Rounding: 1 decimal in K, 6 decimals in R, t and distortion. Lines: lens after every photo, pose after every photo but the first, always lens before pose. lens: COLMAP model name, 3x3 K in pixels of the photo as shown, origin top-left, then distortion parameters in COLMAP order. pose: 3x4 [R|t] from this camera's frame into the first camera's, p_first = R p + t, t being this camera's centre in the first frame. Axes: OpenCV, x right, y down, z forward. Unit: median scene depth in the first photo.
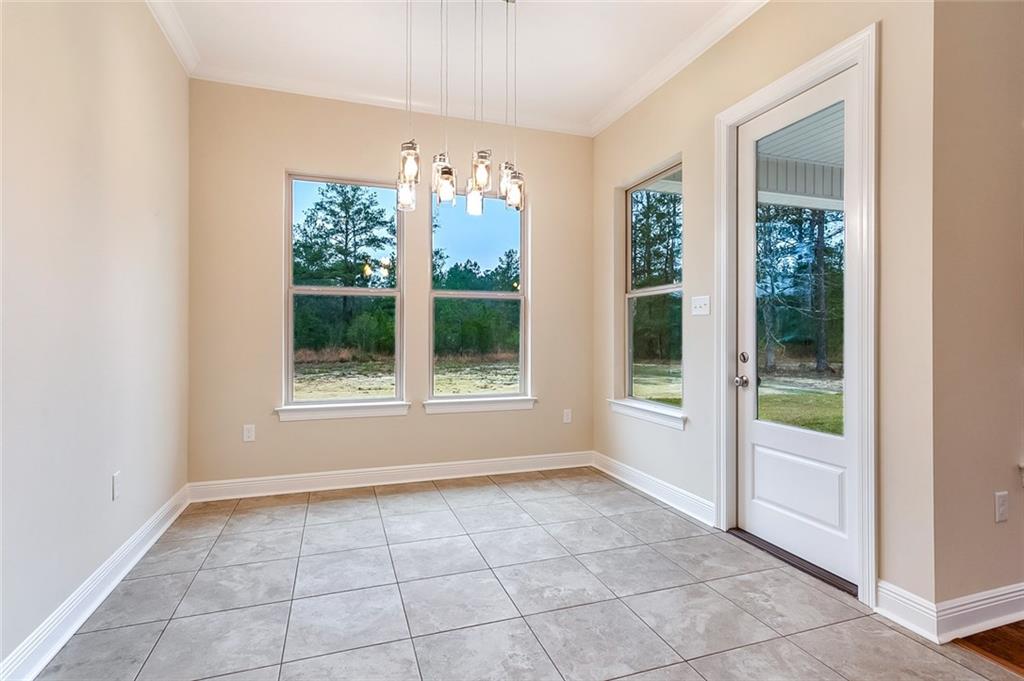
lens RADIAL K [[495.9, 0, 512.0], [0, 495.9, 340.5], [0, 0, 1]] dist [-0.000065, -0.000031]
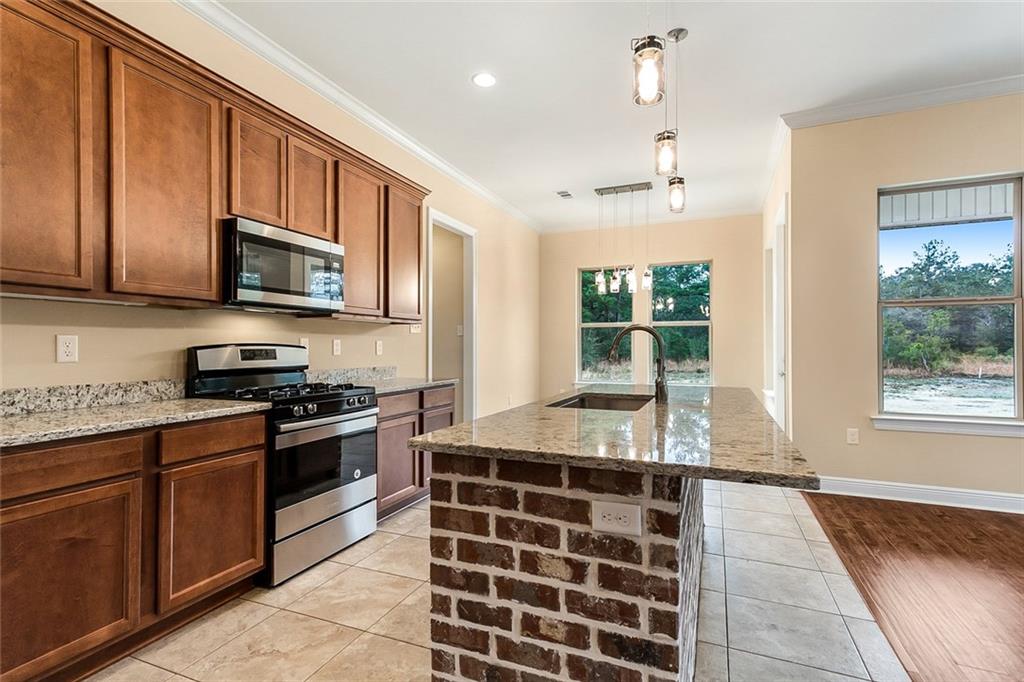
lens RADIAL K [[495.9, 0, 512.0], [0, 495.9, 341.0], [0, 0, 1]] dist [-0.000065, -0.000031]
pose [[0.739660, -0.009816, -0.672909, 0.084085], [-0.006884, 0.999731, -0.022151, 0.001002], [0.672946, 0.021017, 0.739393, -0.082494]]
